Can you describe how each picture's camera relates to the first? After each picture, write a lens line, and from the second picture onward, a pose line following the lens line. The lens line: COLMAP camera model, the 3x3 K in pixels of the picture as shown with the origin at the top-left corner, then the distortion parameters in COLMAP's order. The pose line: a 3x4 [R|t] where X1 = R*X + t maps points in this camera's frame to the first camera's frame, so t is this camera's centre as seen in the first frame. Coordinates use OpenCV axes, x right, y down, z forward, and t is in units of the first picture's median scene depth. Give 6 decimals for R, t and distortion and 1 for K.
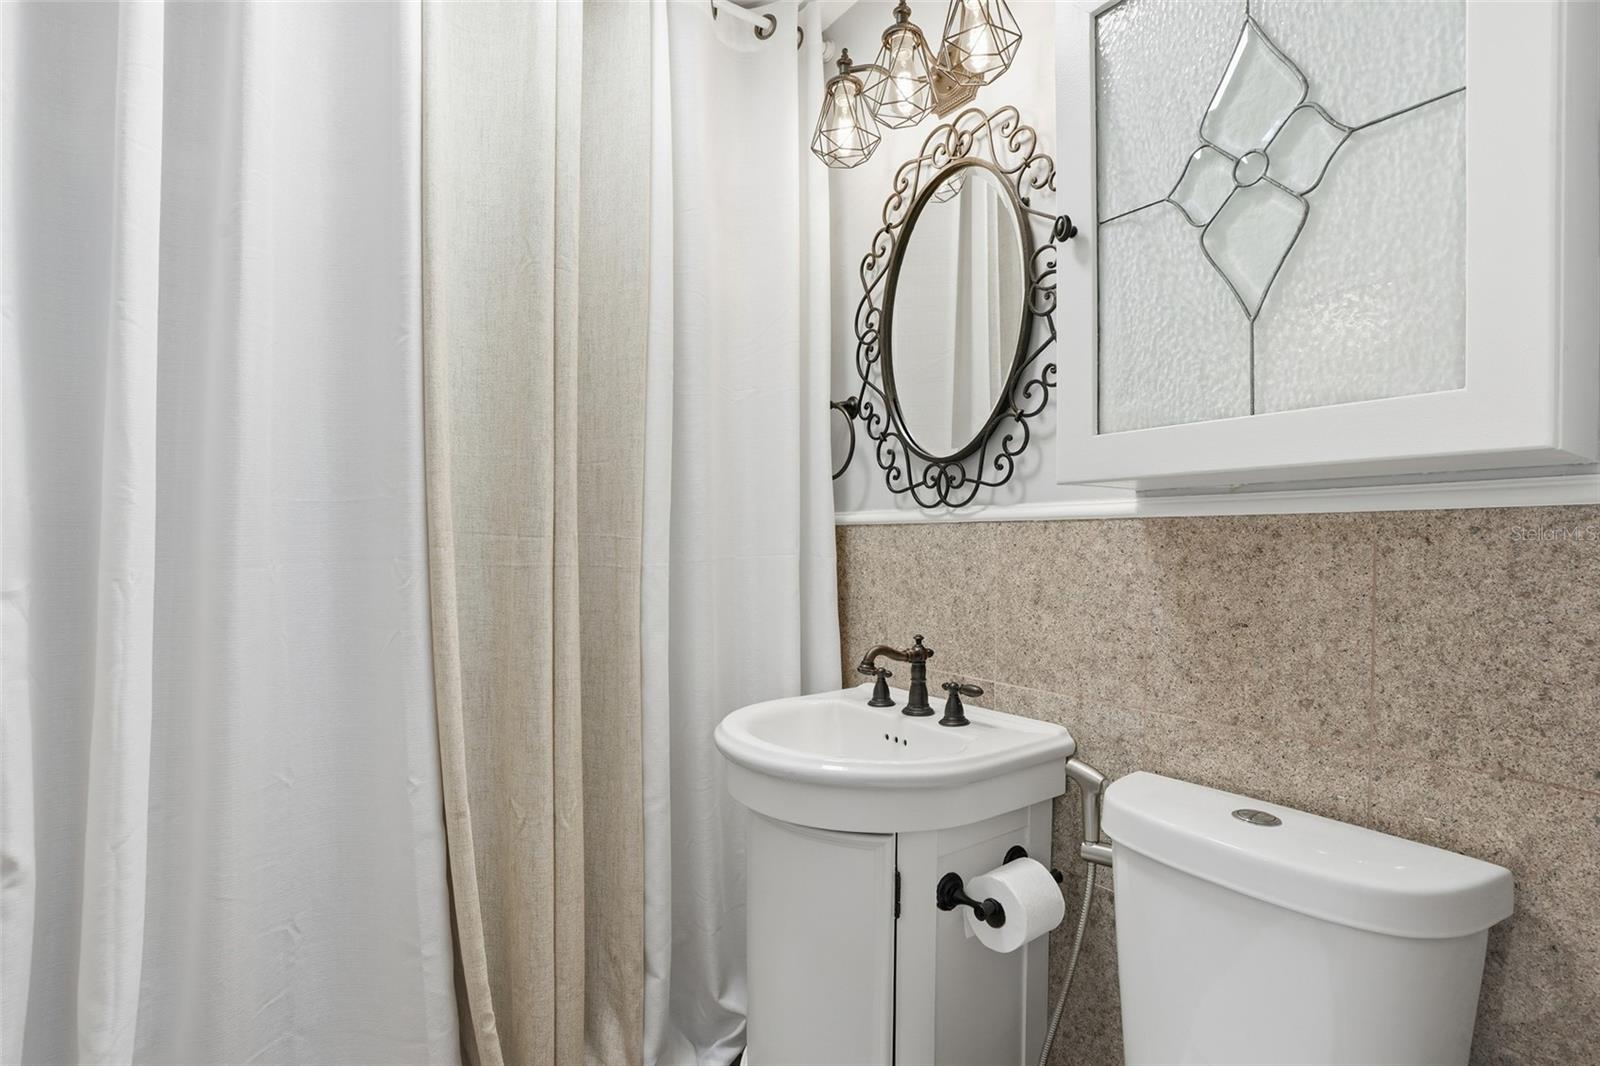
lens RADIAL K [[757.5, 0, 819.4], [0, 757.5, 527.5], [0, 0, 1]] dist [-0.041578, 0.000193]
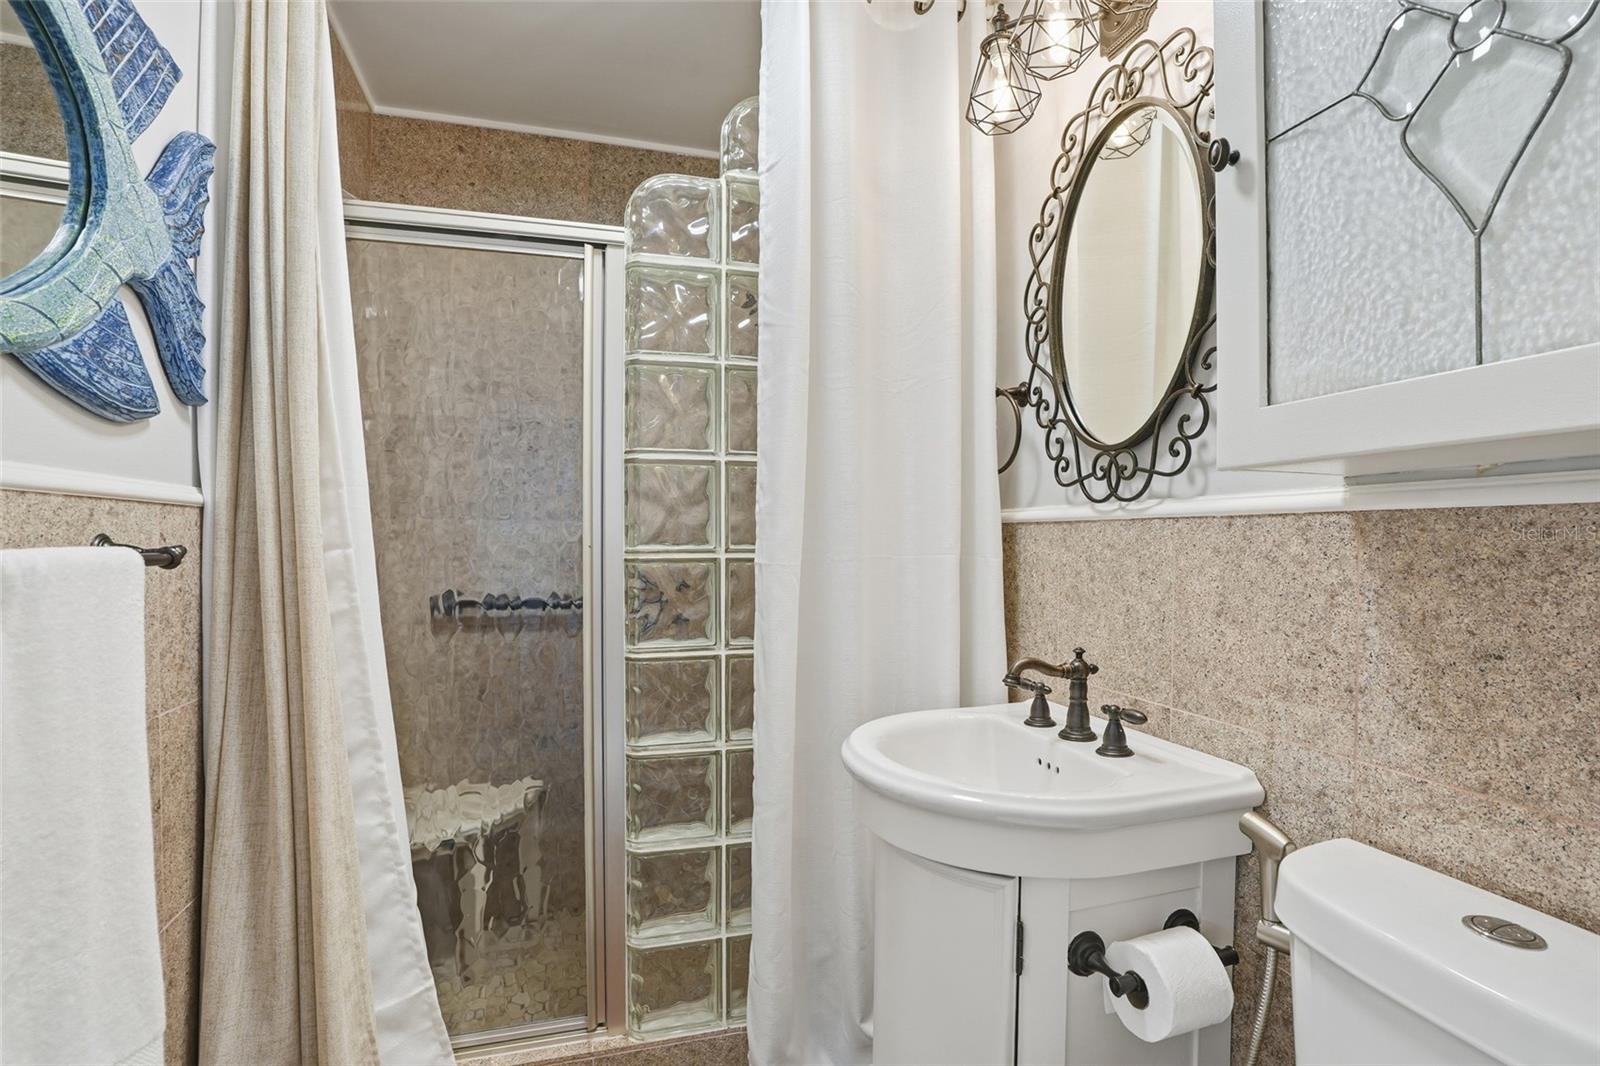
lens RADIAL K [[763.8, 0, 795.9], [0, 763.8, 515.0], [0, 0, 1]] dist [-0.048208, 0.017514]
pose [[0.949734, -0.004435, -0.313025, 0.123235], [-0.000506, 0.999877, -0.015701, 0.003420], [0.313056, 0.015070, 0.949615, 0.081178]]
